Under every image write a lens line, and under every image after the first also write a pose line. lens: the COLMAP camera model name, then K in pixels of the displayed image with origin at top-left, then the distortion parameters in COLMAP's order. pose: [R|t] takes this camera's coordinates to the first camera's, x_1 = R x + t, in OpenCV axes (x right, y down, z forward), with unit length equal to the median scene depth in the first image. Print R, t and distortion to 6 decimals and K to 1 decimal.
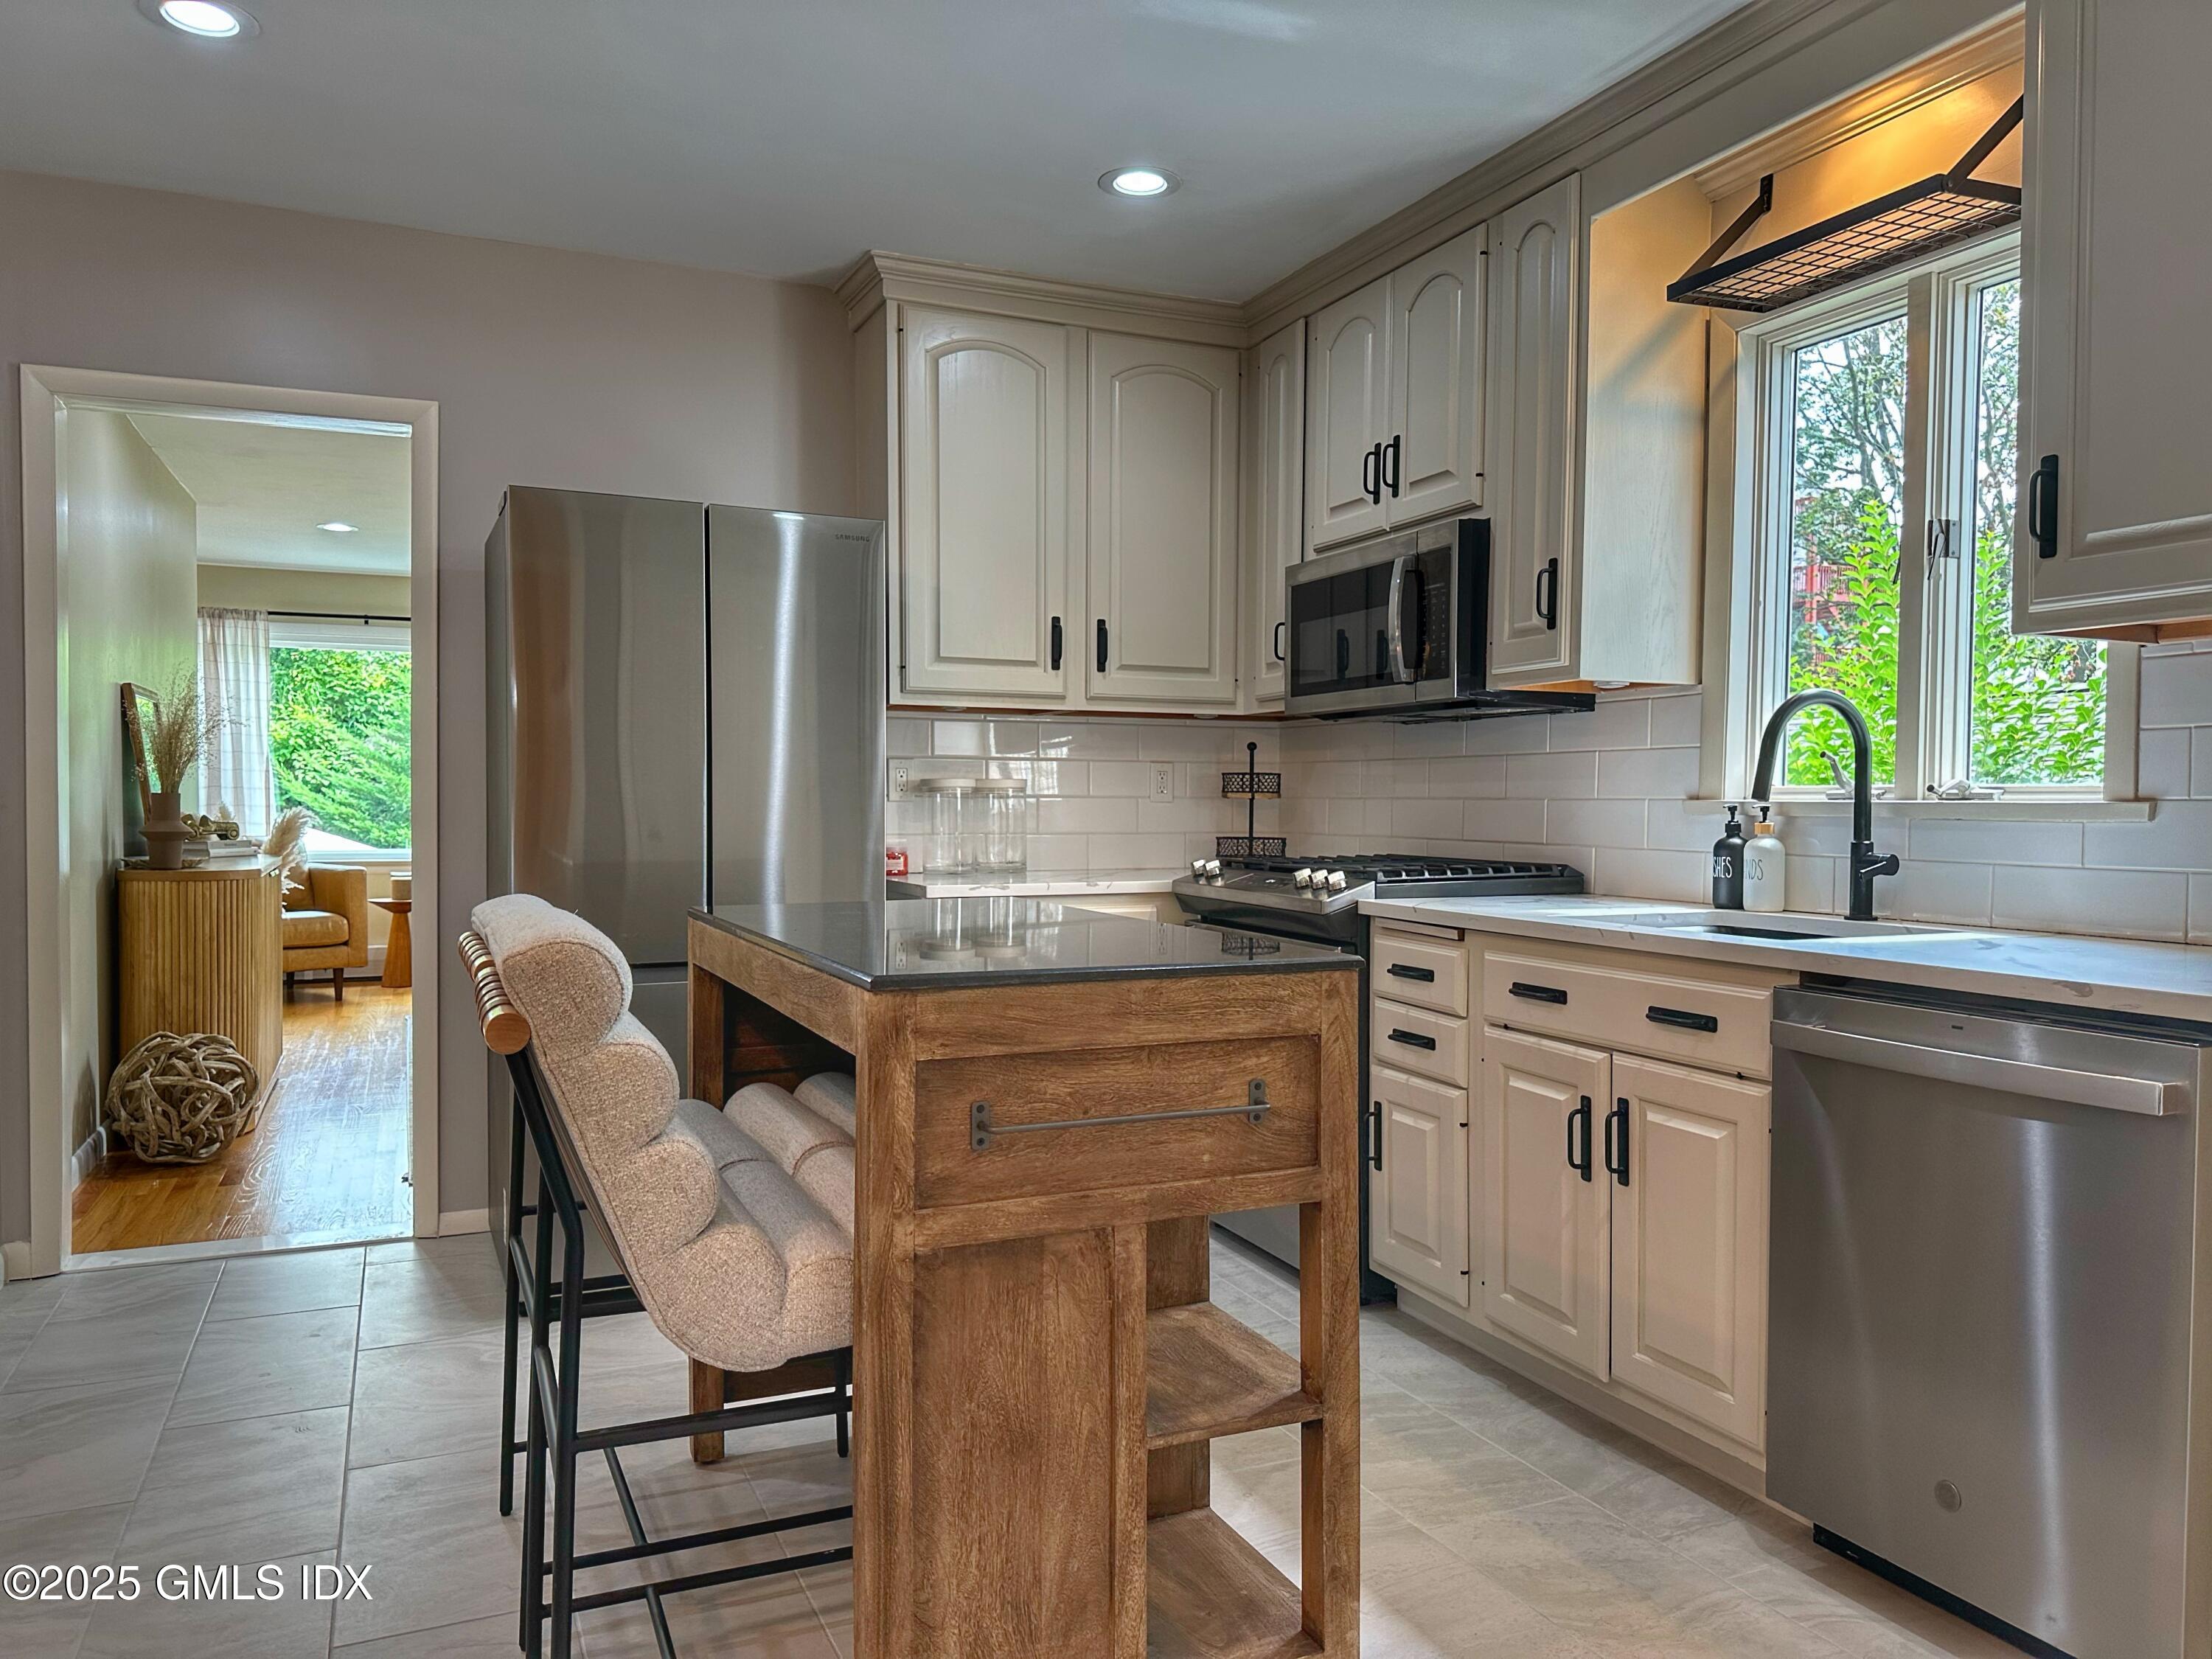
lens RADIAL K [[1547.8, 0, 1106.0], [0, 1547.8, 829.5], [0, 0, 1]] dist [0.007053, 0.002591]
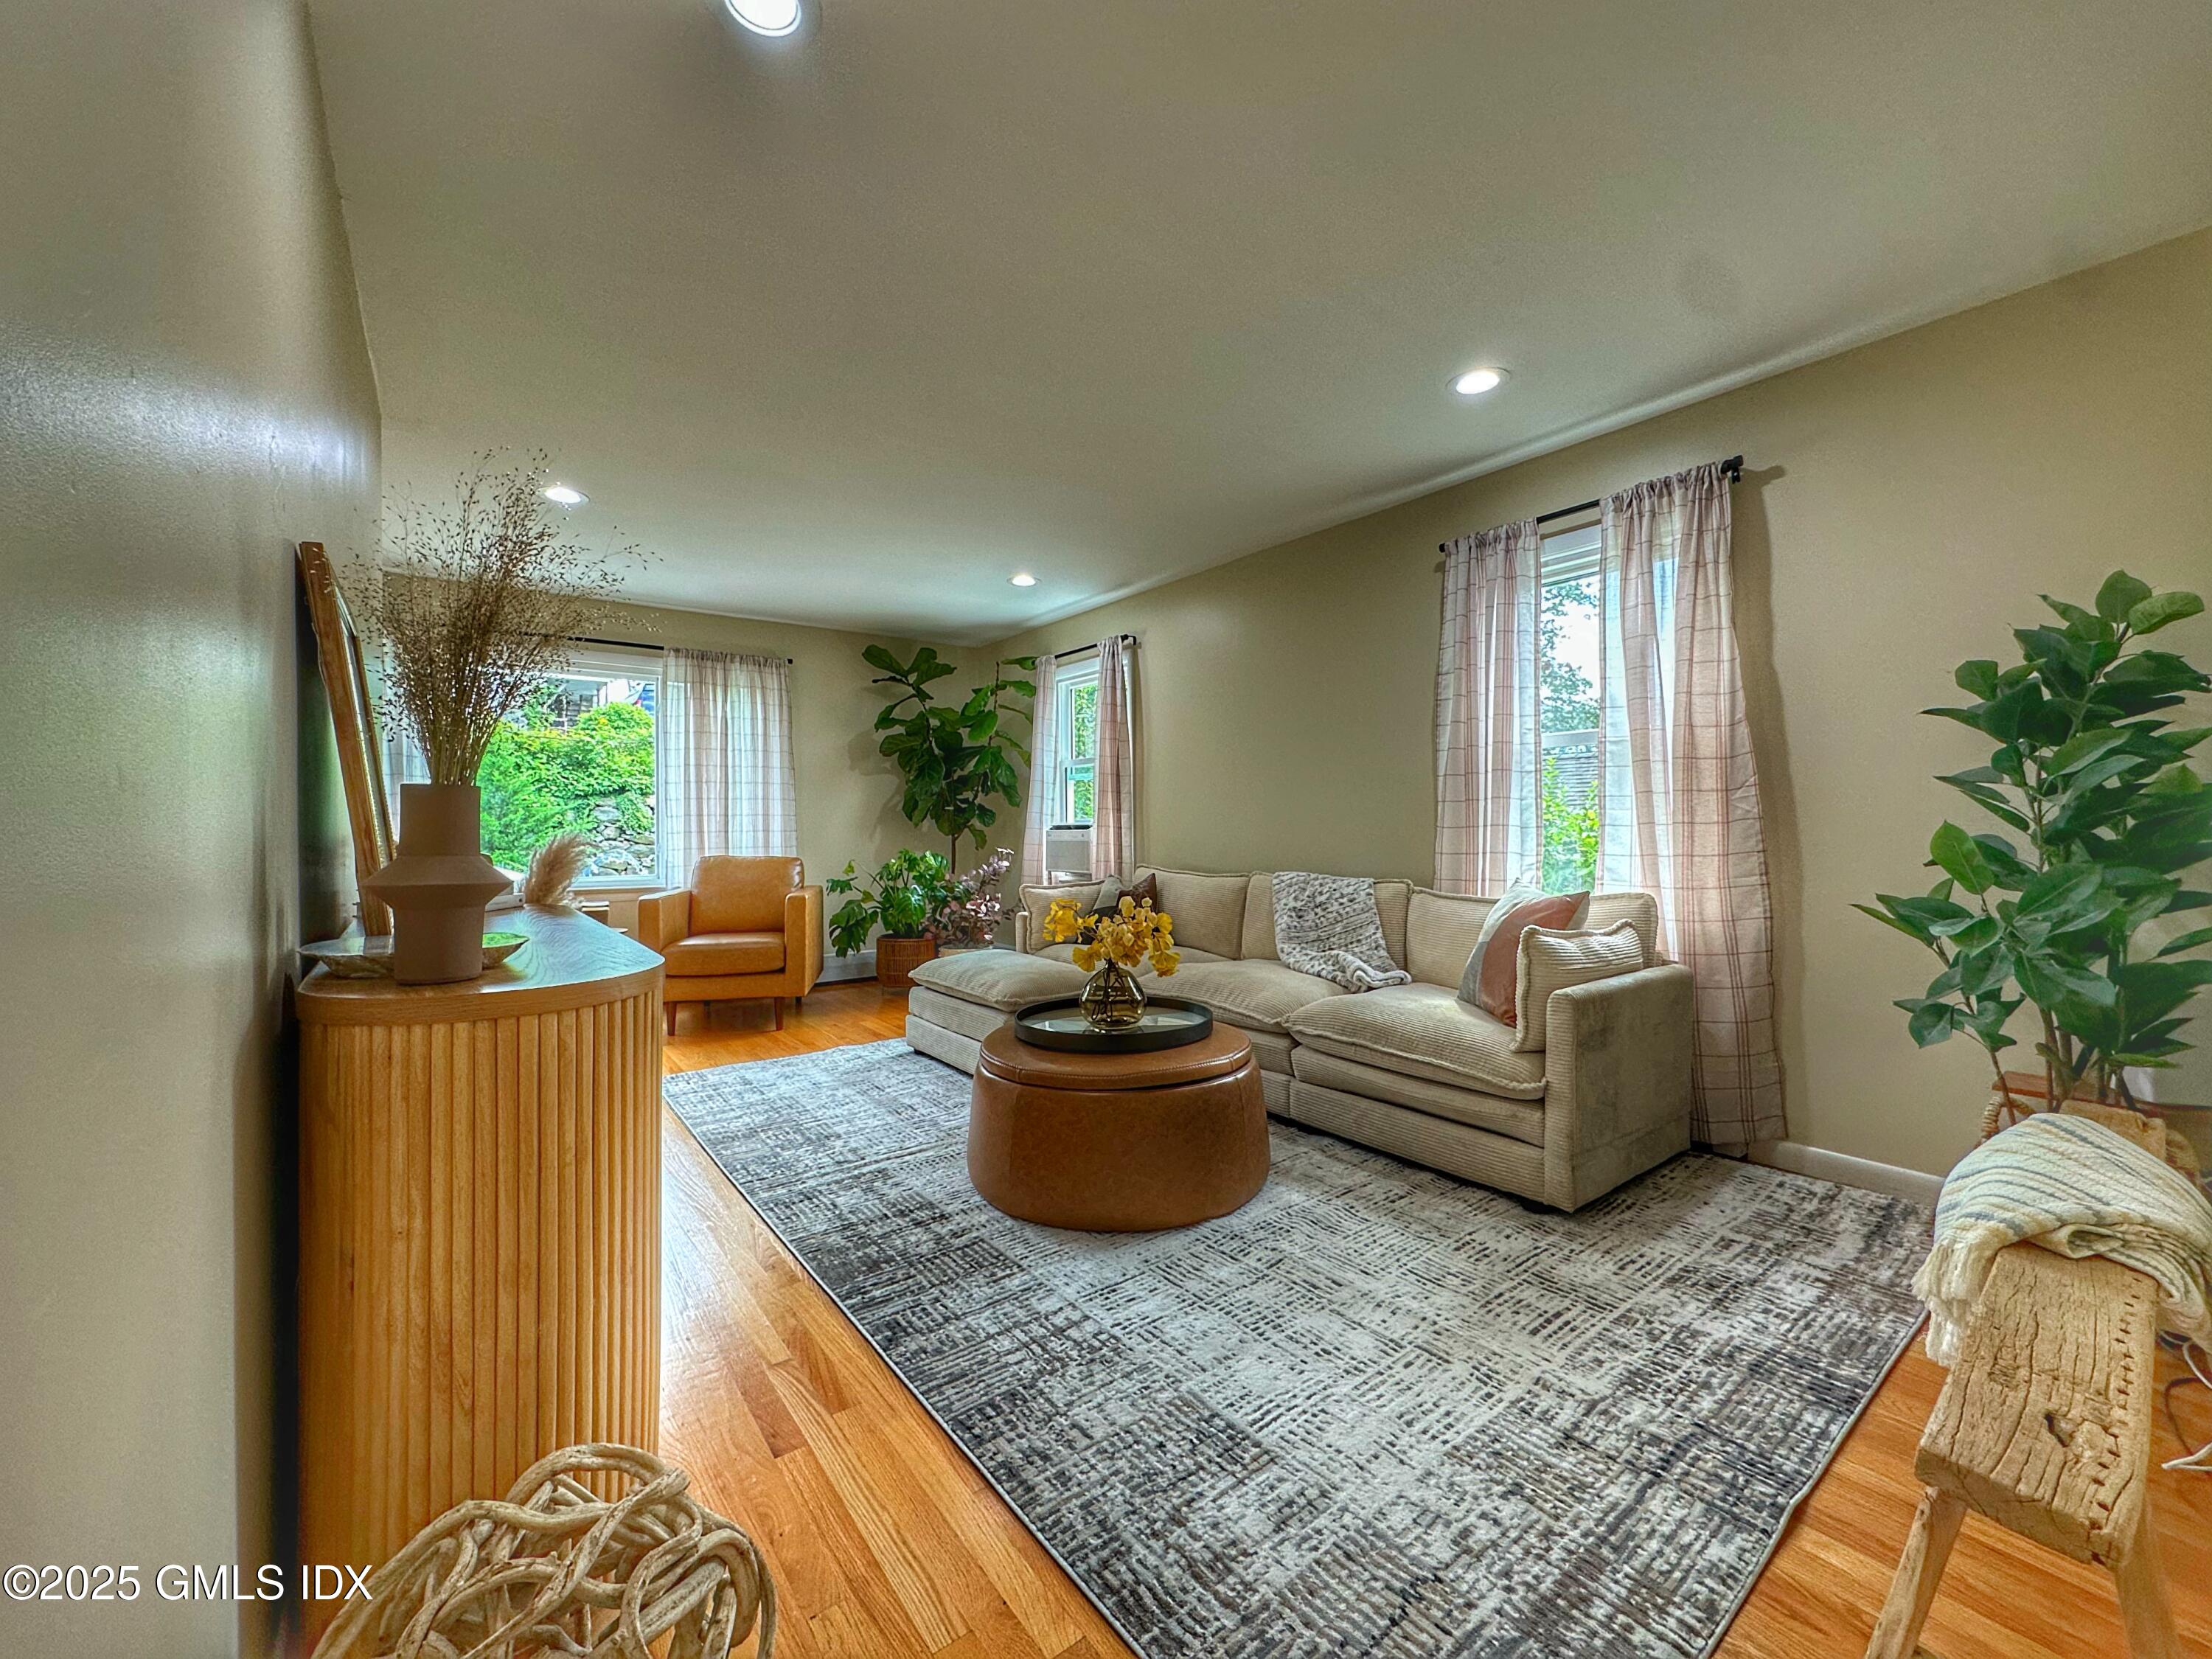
lens RADIAL K [[878.9, 0, 1098.0], [0, 878.9, 825.2], [0, 0, 1]] dist [0.000053, 0.008528]
pose [[0.974805, -0.007476, 0.222934, -1.278045], [0.014072, 0.999508, -0.028015, -0.013653], [-0.222615, 0.030447, 0.974431, 1.926591]]
